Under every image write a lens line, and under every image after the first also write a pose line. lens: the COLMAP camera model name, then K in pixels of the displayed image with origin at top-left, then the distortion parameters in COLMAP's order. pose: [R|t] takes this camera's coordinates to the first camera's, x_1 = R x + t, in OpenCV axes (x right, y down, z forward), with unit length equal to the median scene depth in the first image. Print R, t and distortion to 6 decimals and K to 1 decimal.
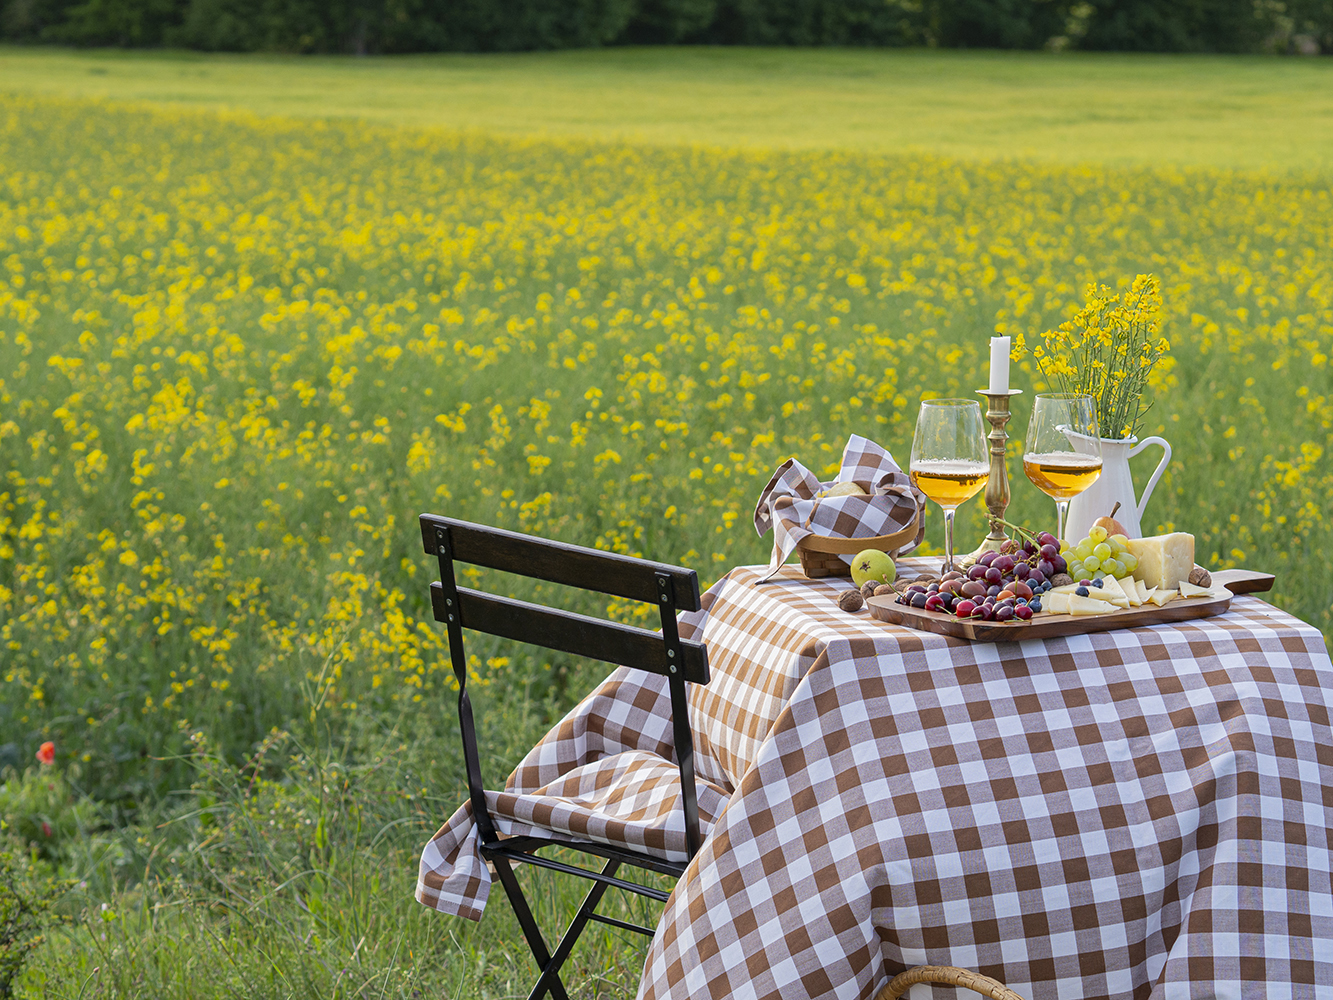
lens RADIAL K [[4016.2, 0, 666.5], [0, 4016.2, 500.0], [0, 0, 1]] dist [0.210003, 1.952658]
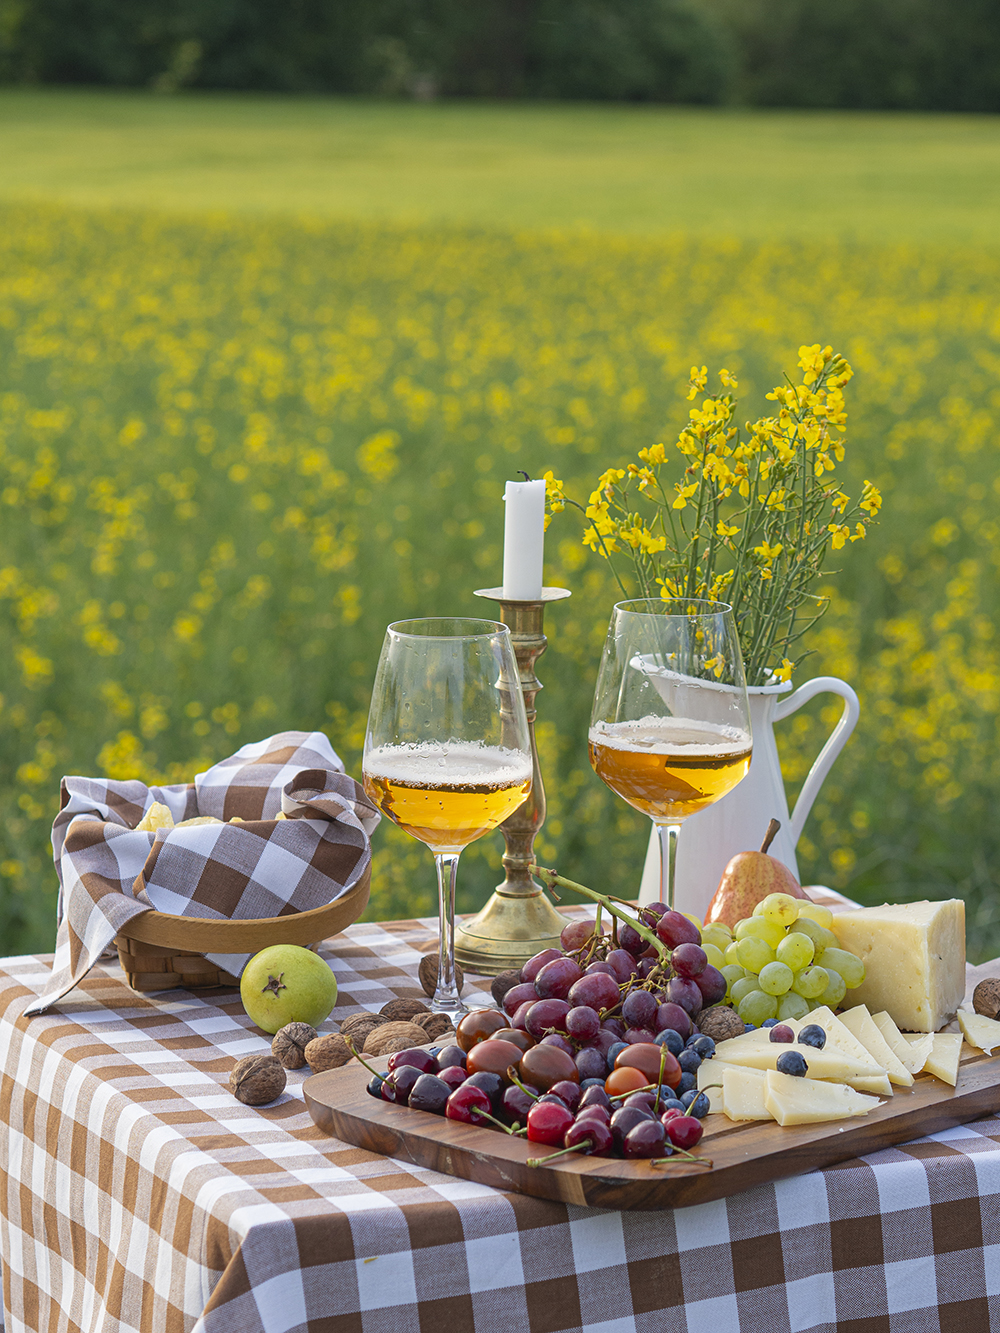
lens RADIAL K [[4016.2, 0, 500.0], [0, 4016.2, 666.5], [0, 0, 1]] dist [0.210003, 1.952658]
pose [[0.983026, -0.021856, 0.182160, -0.008629], [0.016827, 0.999435, 0.029112, -0.032914], [-0.182693, -0.025553, 0.982838, 0.534440]]
